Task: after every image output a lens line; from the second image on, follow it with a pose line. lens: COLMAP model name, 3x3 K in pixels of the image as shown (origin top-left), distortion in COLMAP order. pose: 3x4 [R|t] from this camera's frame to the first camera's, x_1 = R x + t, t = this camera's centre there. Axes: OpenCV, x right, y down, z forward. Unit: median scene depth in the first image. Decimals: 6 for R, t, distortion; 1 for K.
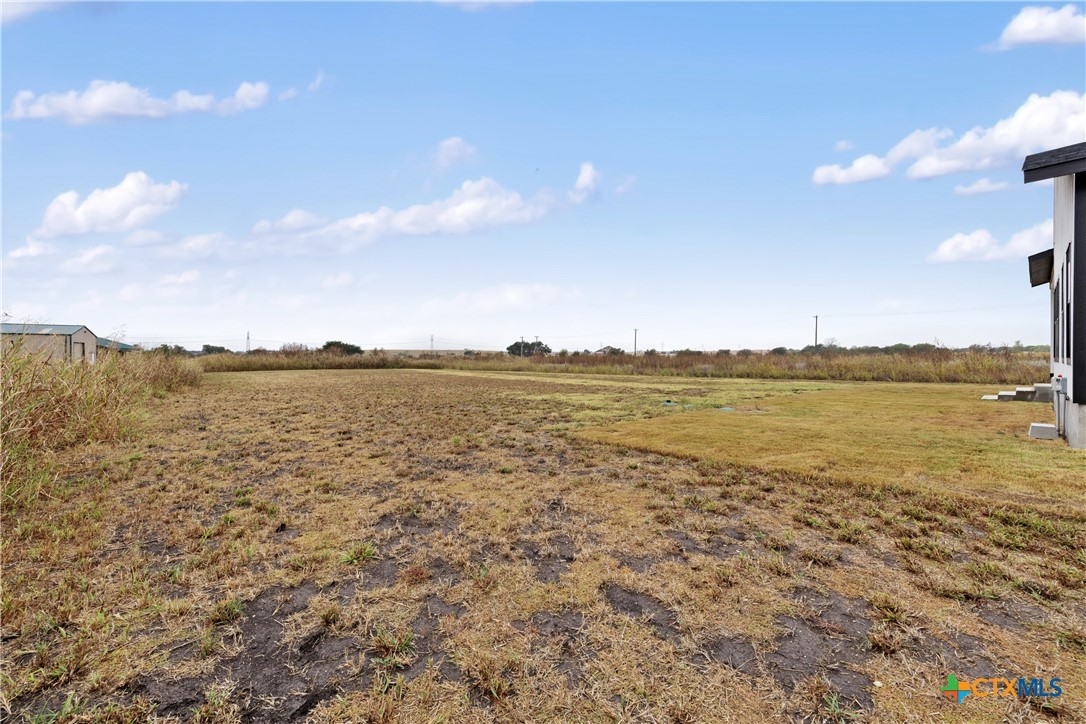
lens RADIAL K [[419.1, 0, 552.1], [0, 419.1, 361.7], [0, 0, 1]] dist [0.003535, -0.000125]
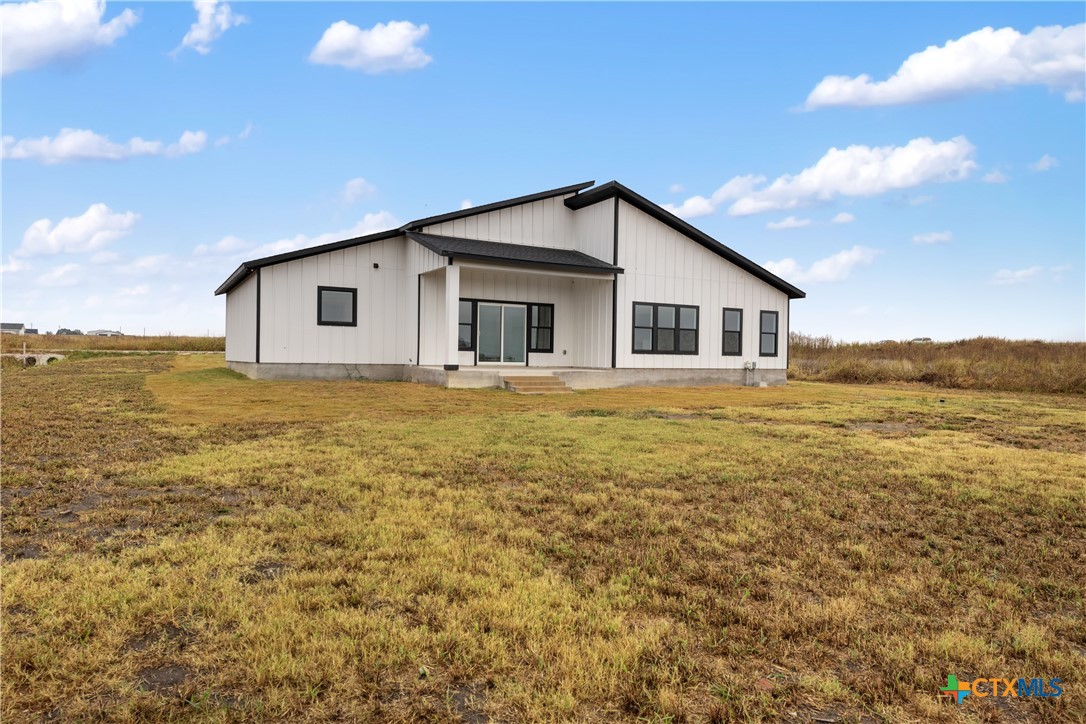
lens RADIAL K [[675.9, 0, 543.3], [0, 675.9, 366.3], [0, 0, 1]] dist [0.002889, 0.001785]
pose [[0.999942, 0.010559, -0.002271, 0.314426], [-0.010528, 0.999857, 0.013248, -0.018249], [0.002410, -0.013223, 0.999910, -0.970930]]
